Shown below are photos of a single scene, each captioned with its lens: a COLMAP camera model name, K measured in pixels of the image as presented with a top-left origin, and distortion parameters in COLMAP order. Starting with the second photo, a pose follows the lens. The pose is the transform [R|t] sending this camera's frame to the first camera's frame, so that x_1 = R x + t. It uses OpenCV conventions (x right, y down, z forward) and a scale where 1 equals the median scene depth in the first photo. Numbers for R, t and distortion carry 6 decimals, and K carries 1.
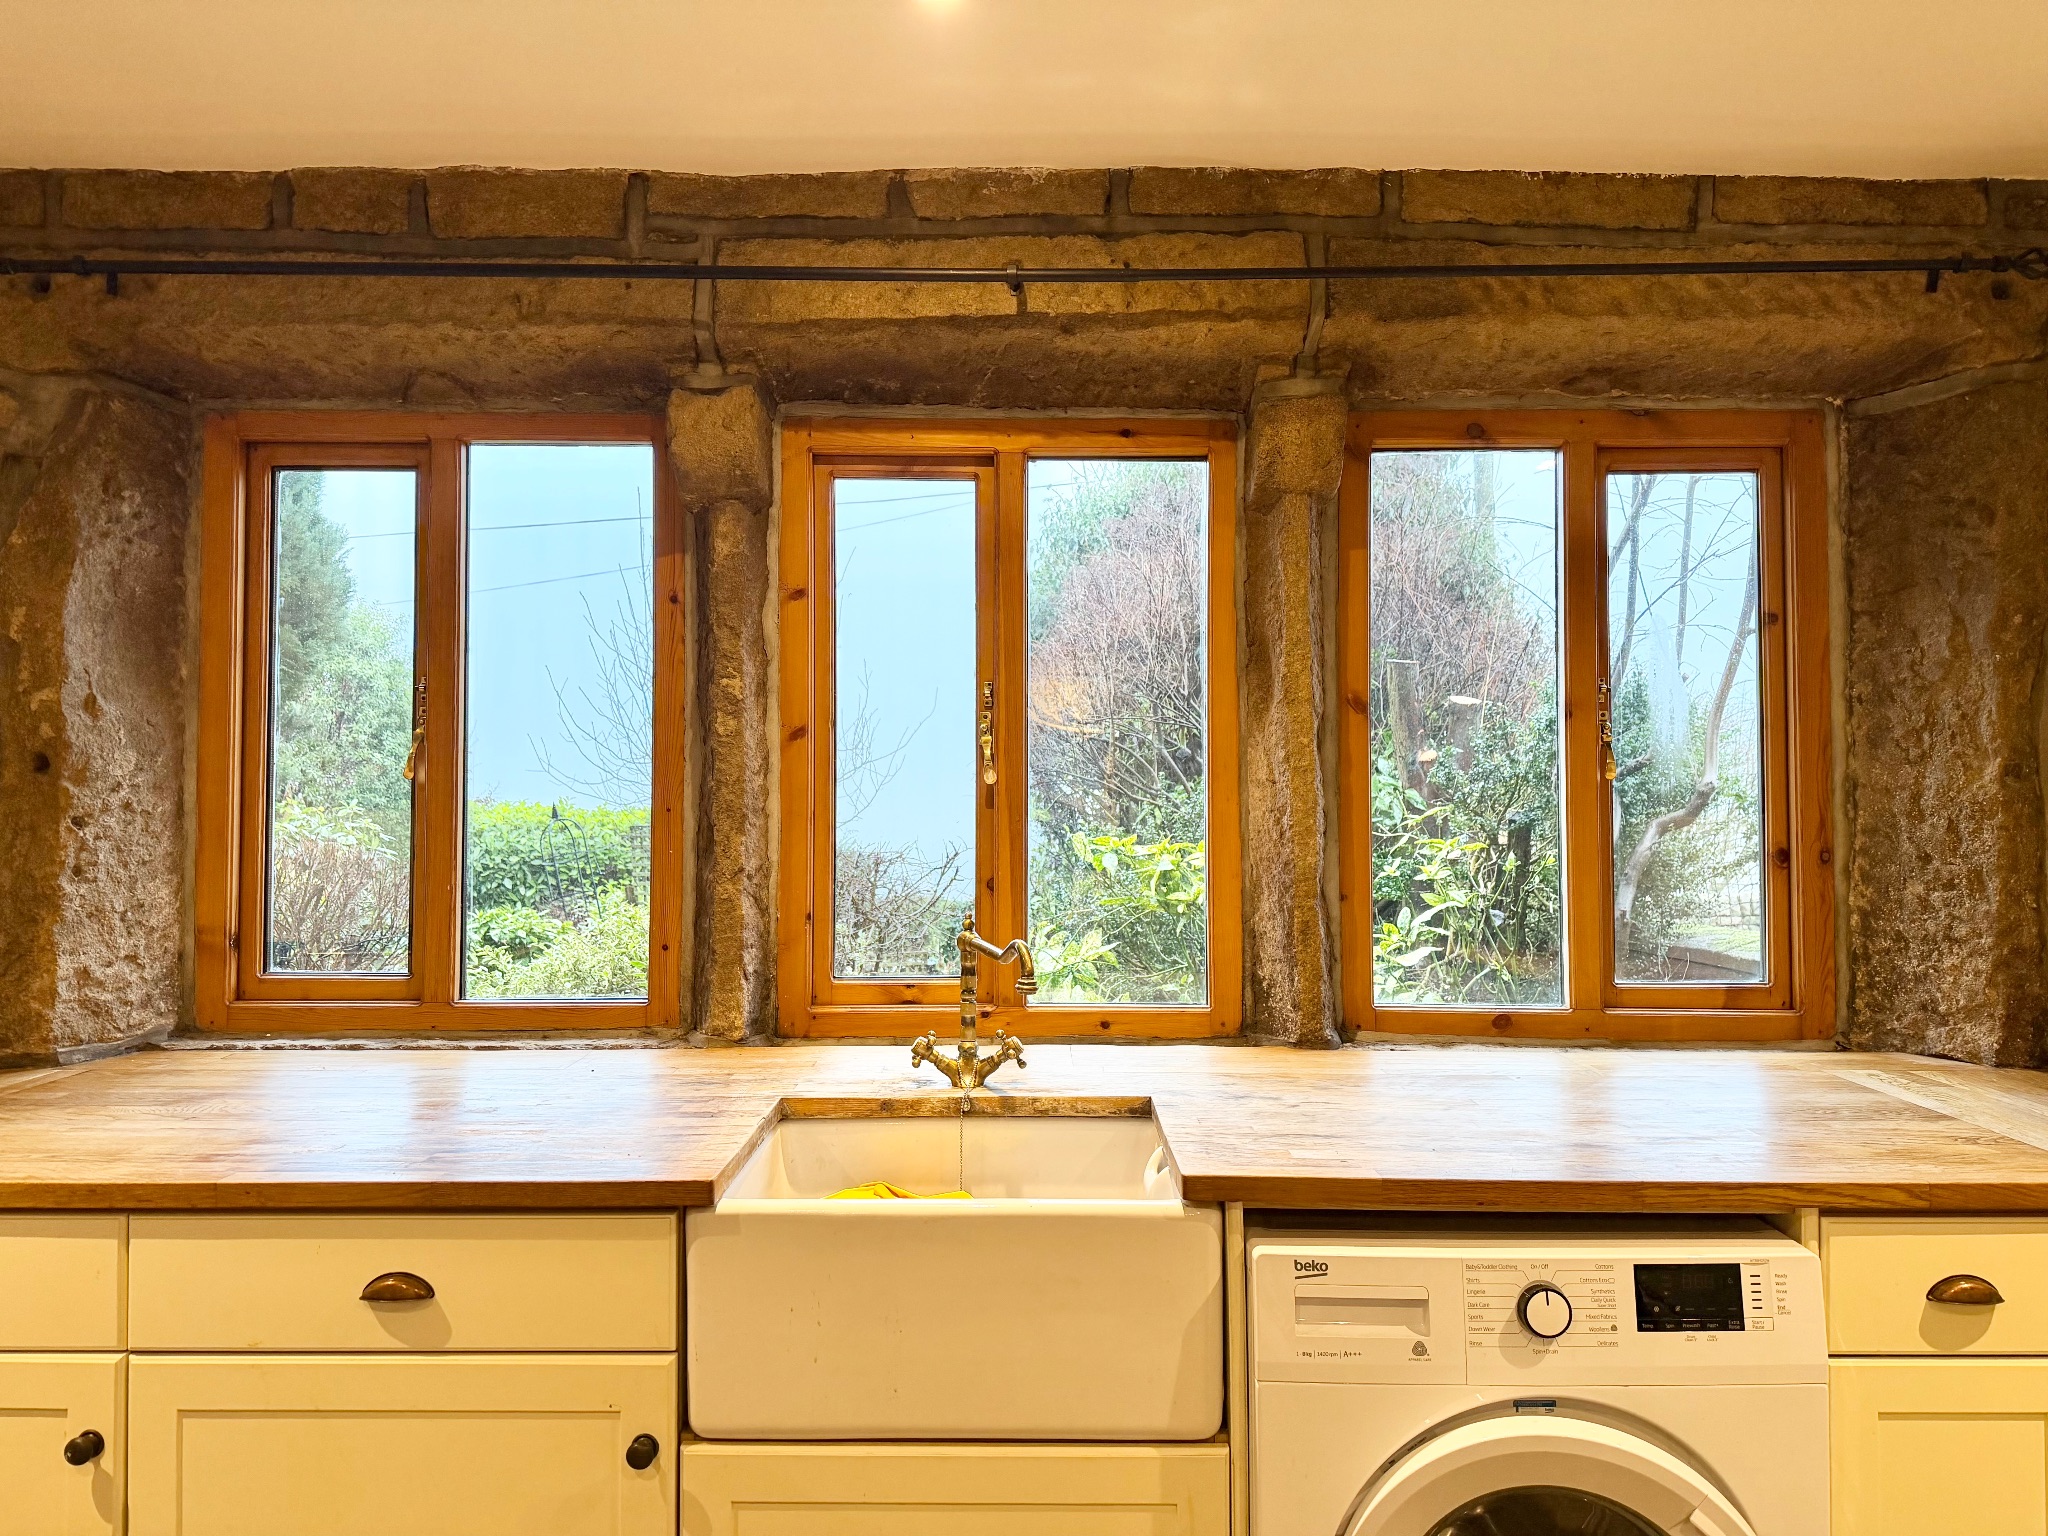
lens RADIAL K [[1423.5, 0, 1021.6], [0, 1423.5, 772.3], [0, 0, 1]] dist [0.047677, -0.044641]
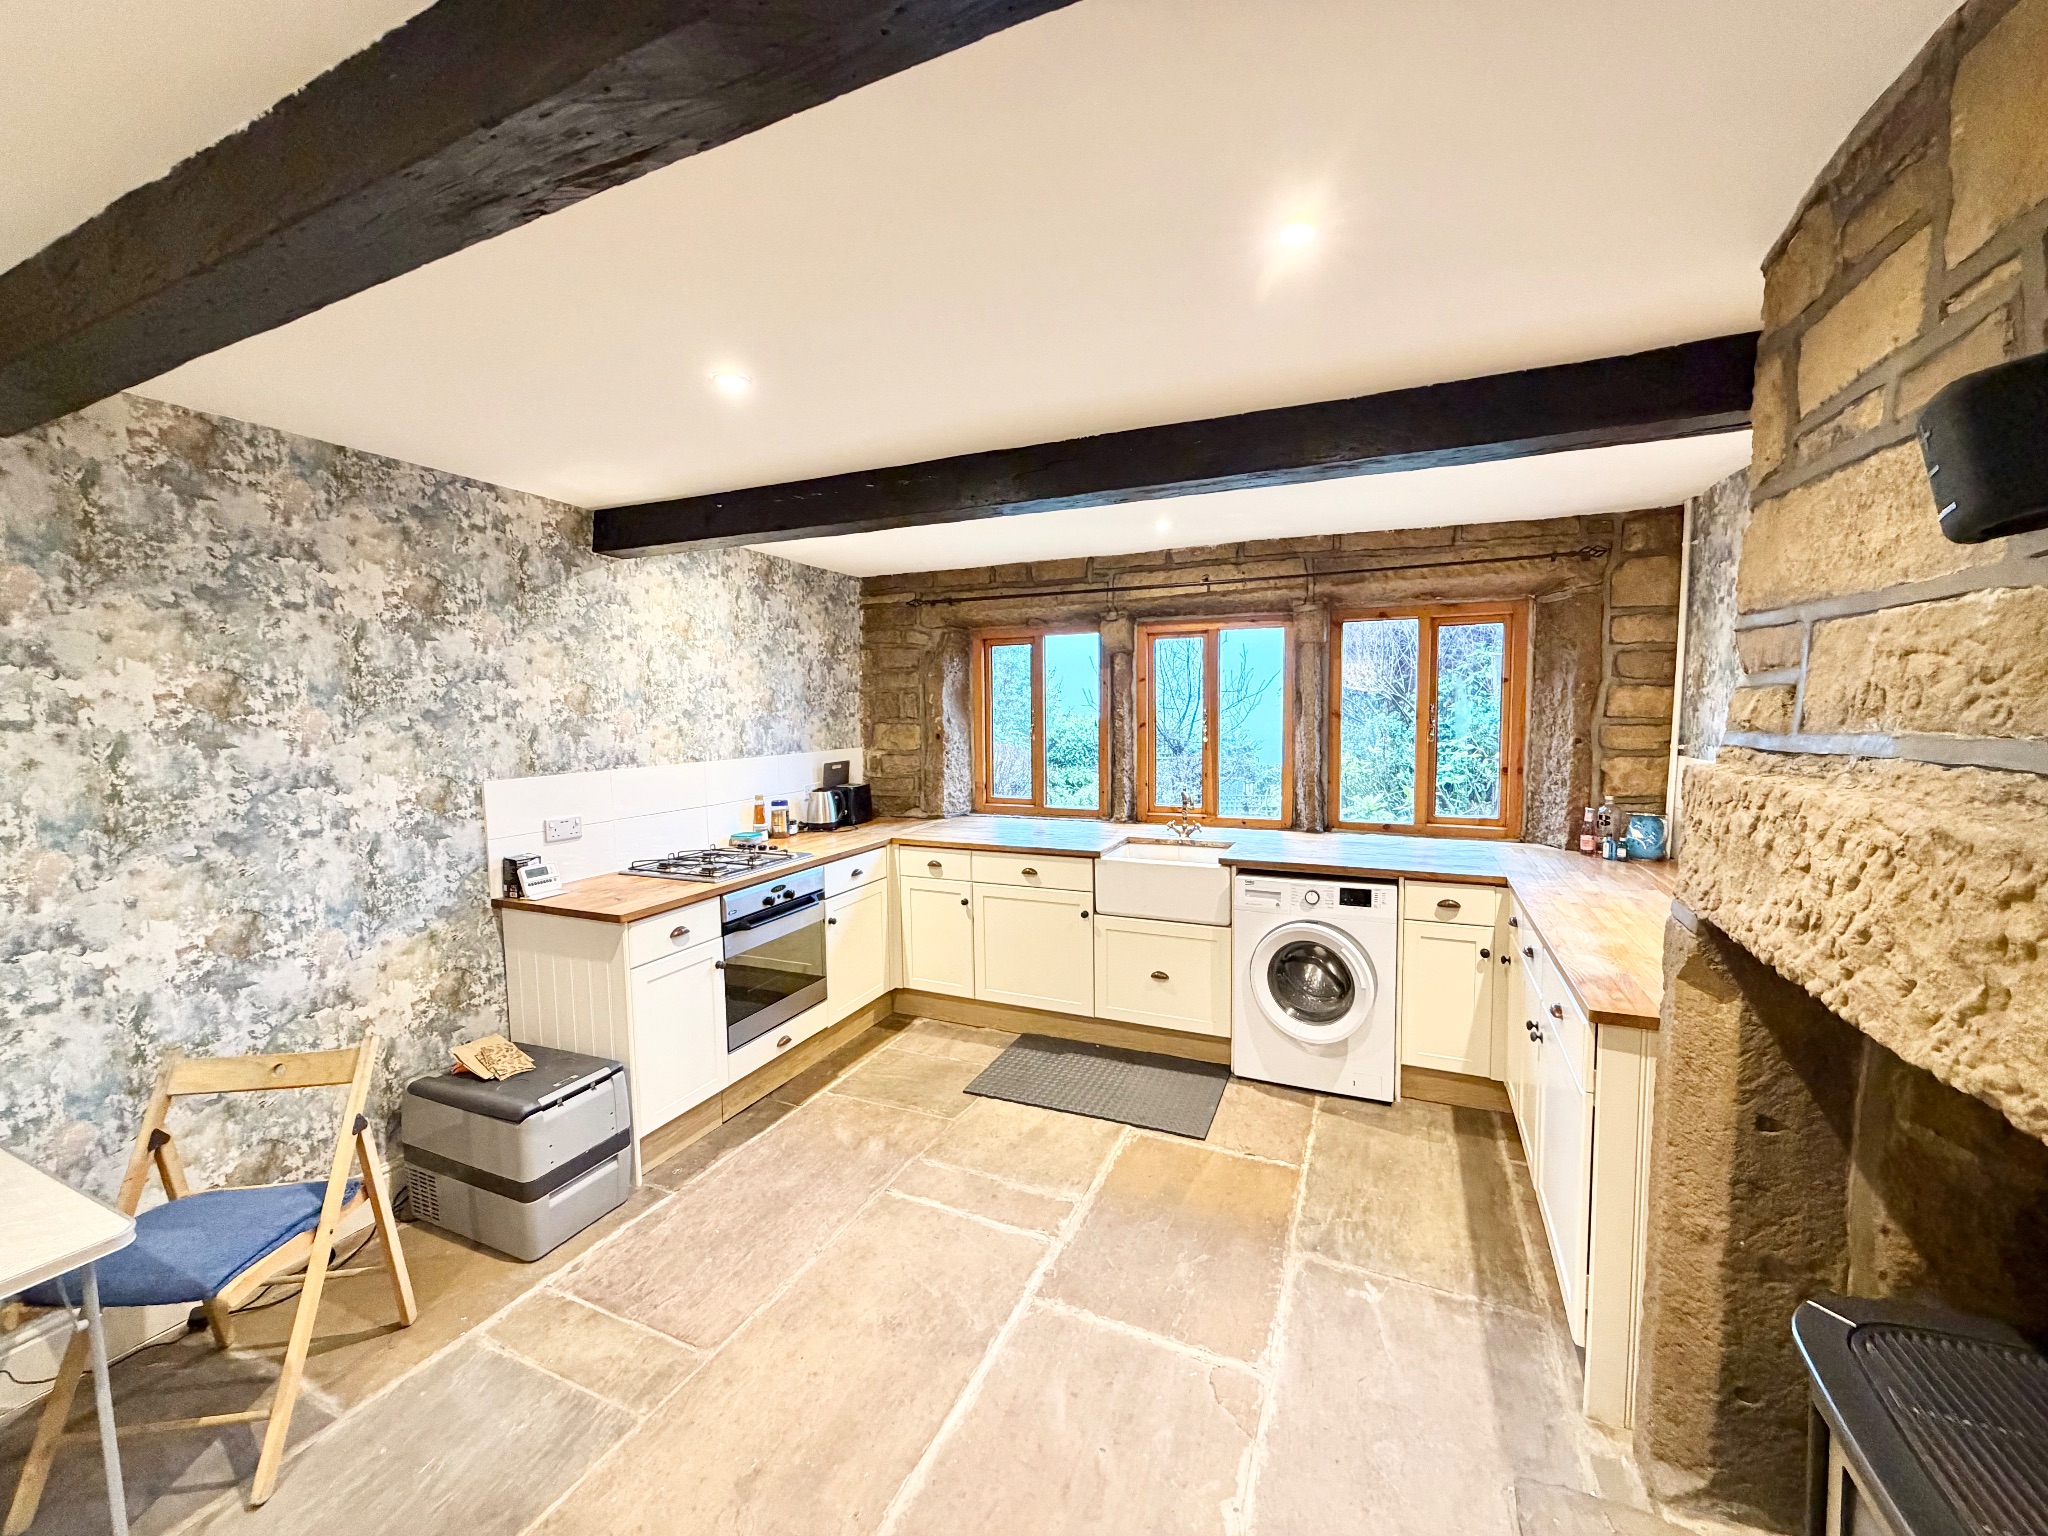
lens RADIAL K [[812.0, 0, 1019.1], [0, 812.0, 768.2], [0, 0, 1]] dist [0.000740, -0.000516]
pose [[0.912798, 0.017983, -0.408015, 0.340081], [0.021372, 0.995558, 0.091690, -0.108687], [0.407852, -0.092414, 0.908359, -0.773129]]
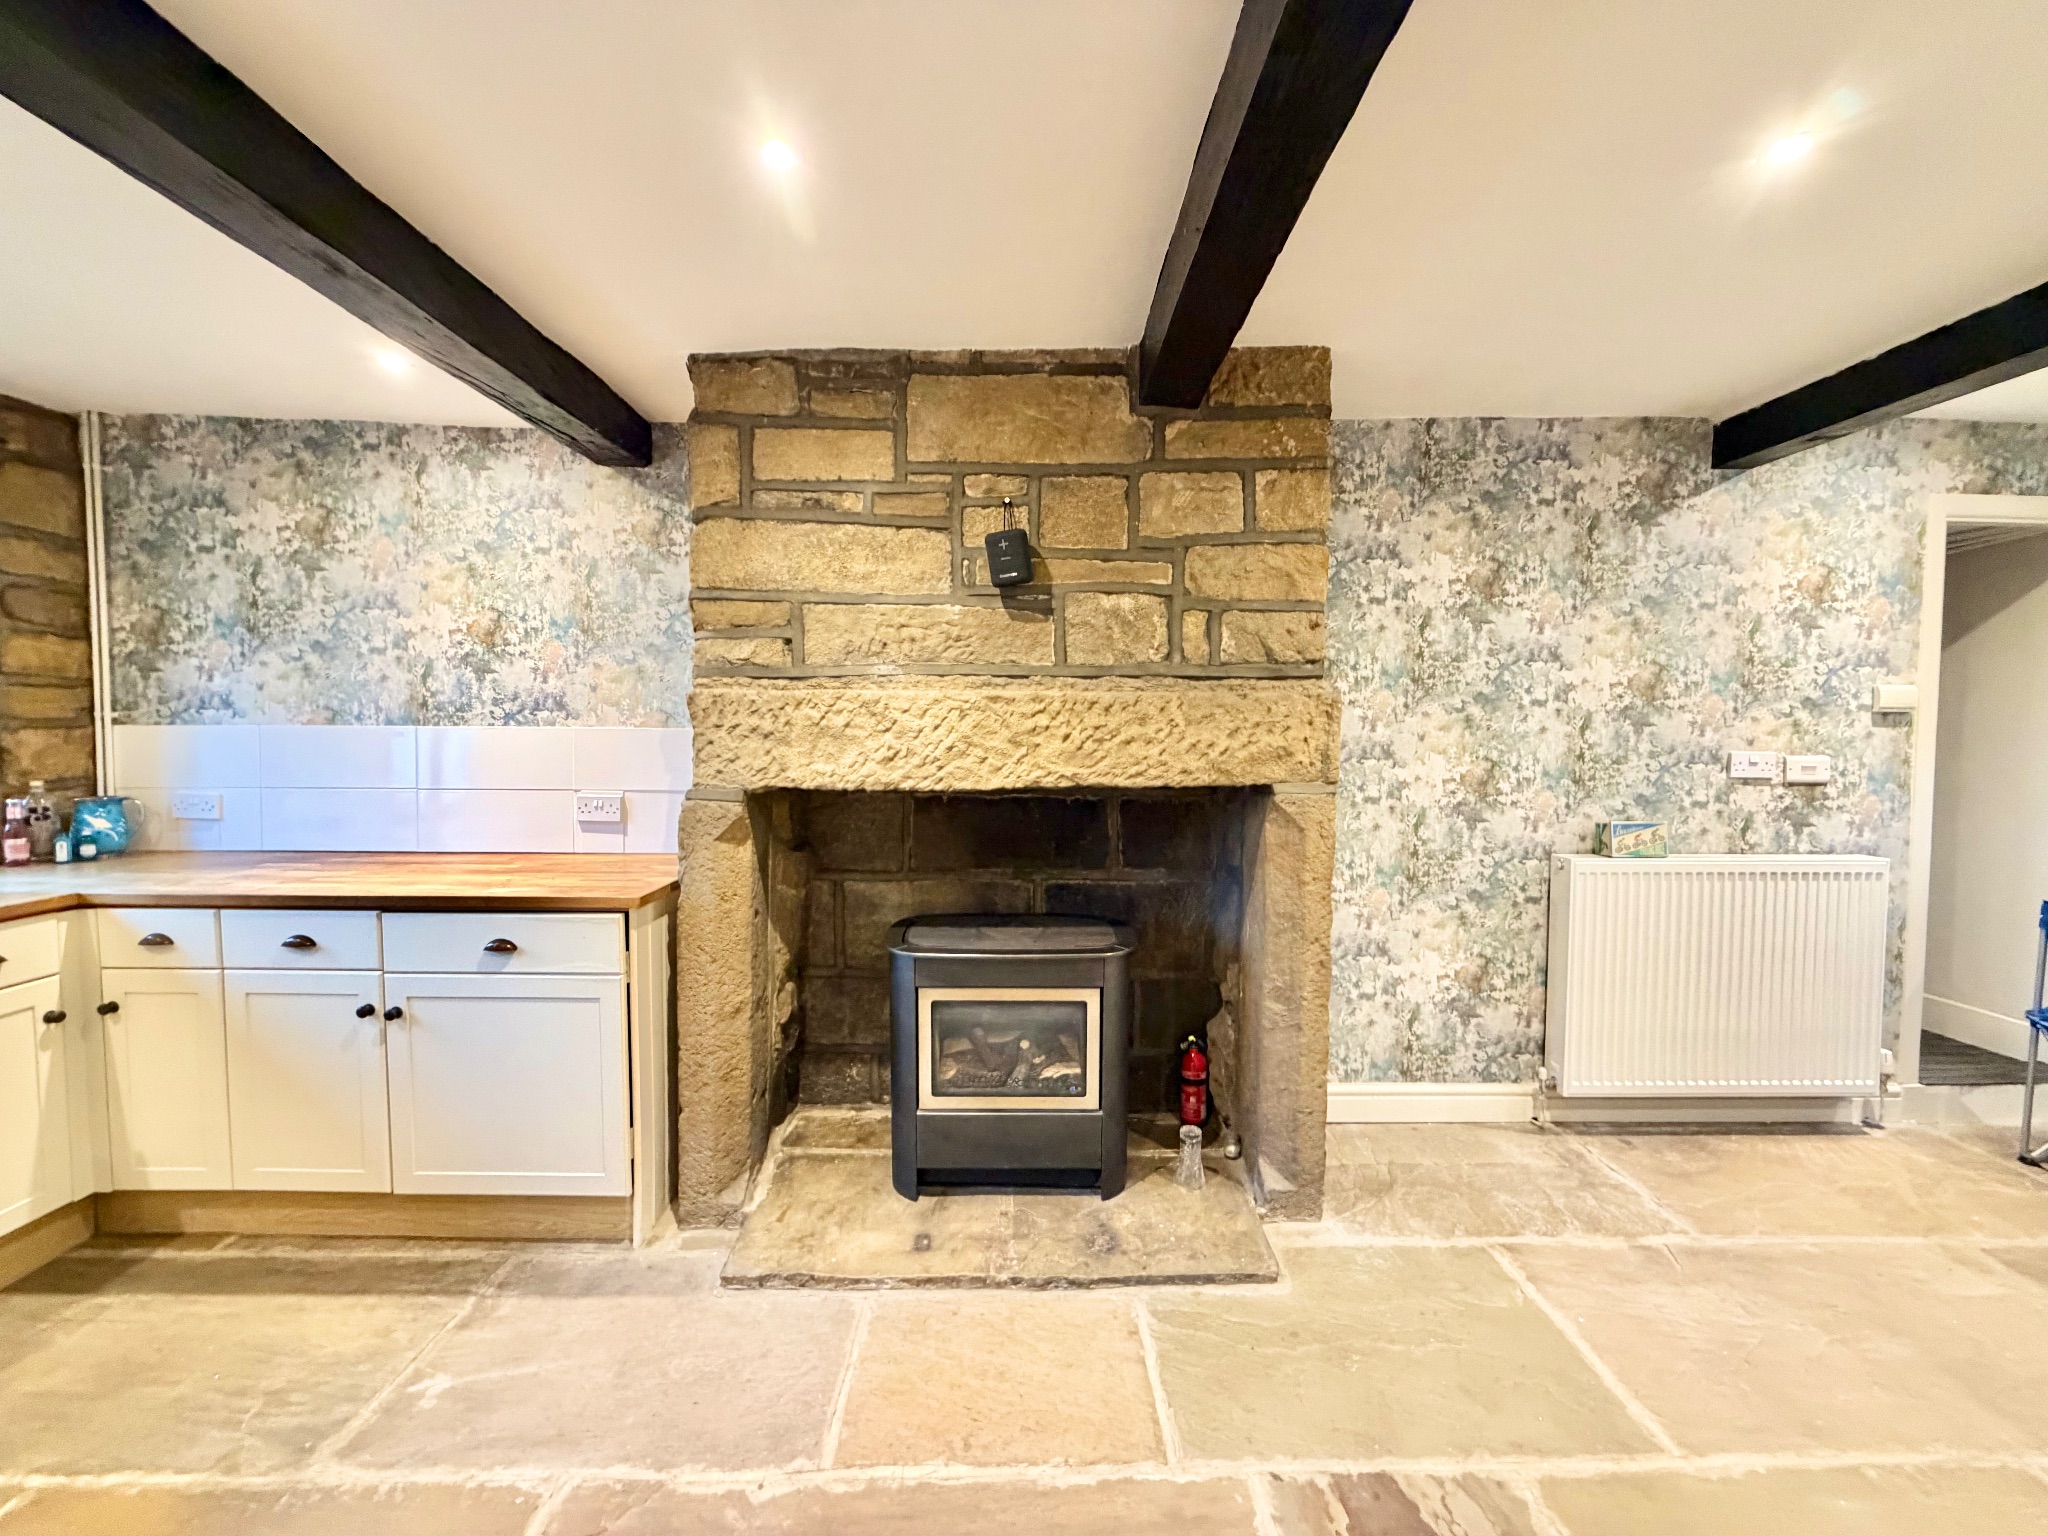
lens RADIAL K [[812.0, 0, 1016.9], [0, 812.0, 768.2], [0, 0, 1]] dist [0.000740, -0.000516]
pose [[-0.013994, -0.053362, 0.998477, -0.350707], [-0.023510, 0.998316, 0.053024, -0.010163], [-0.999626, -0.022732, -0.015225, -0.313744]]
